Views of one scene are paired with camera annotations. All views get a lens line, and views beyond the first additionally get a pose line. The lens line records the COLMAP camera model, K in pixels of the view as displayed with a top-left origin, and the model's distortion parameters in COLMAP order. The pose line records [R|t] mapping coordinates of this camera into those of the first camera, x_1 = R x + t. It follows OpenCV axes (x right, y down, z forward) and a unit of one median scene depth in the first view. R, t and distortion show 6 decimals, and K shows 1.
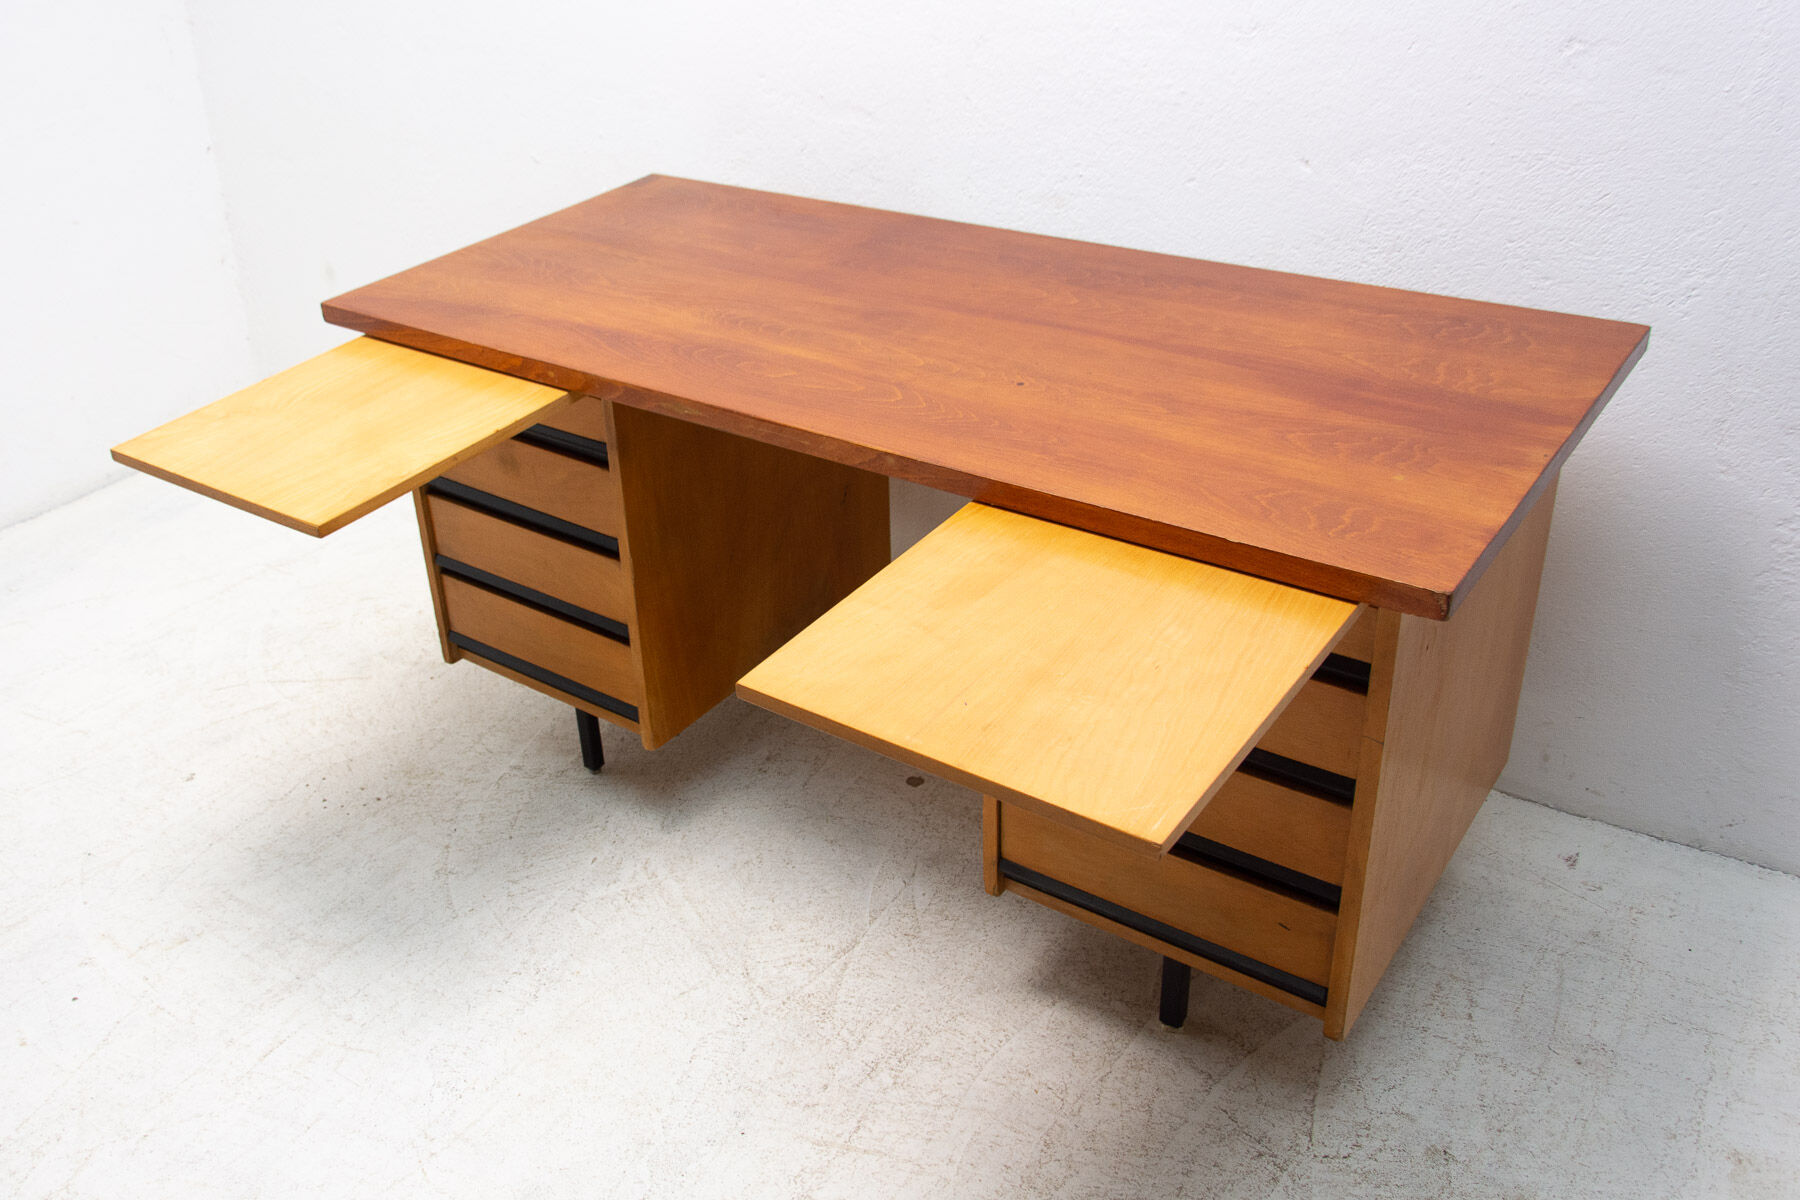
lens RADIAL K [[1630.0, 0, 732.8], [0, 1630.0, 559.5], [0, 0, 1]] dist [-0.001956, 0.002794]
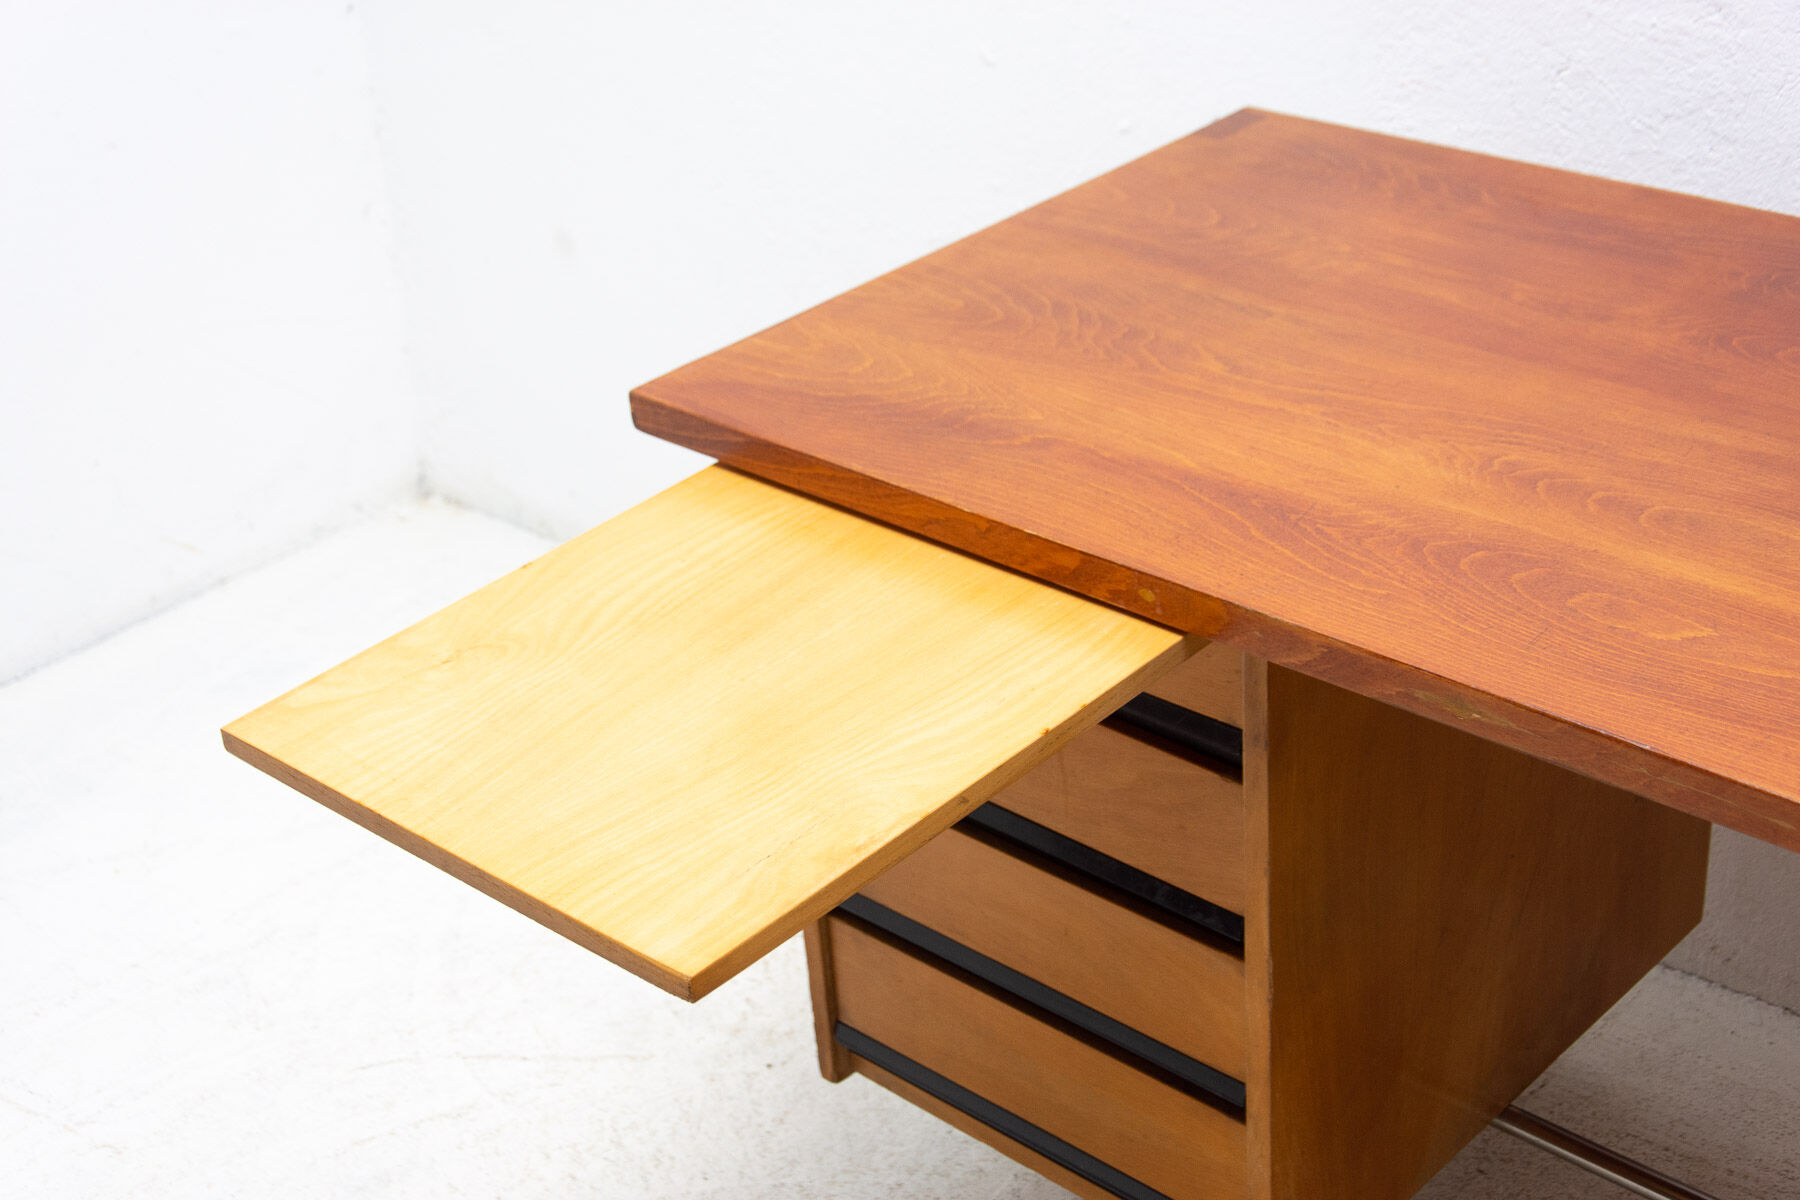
lens RADIAL K [[2595.0, 0, 893.3], [0, 2595.0, 605.9], [0, 0, 1]] dist [-0.018390, 0.034707]
pose [[0.997216, 0.034594, -0.066058, -0.130888], [-0.034166, 0.999387, 0.007592, -0.110543], [0.066281, -0.005314, 0.997787, 0.246182]]
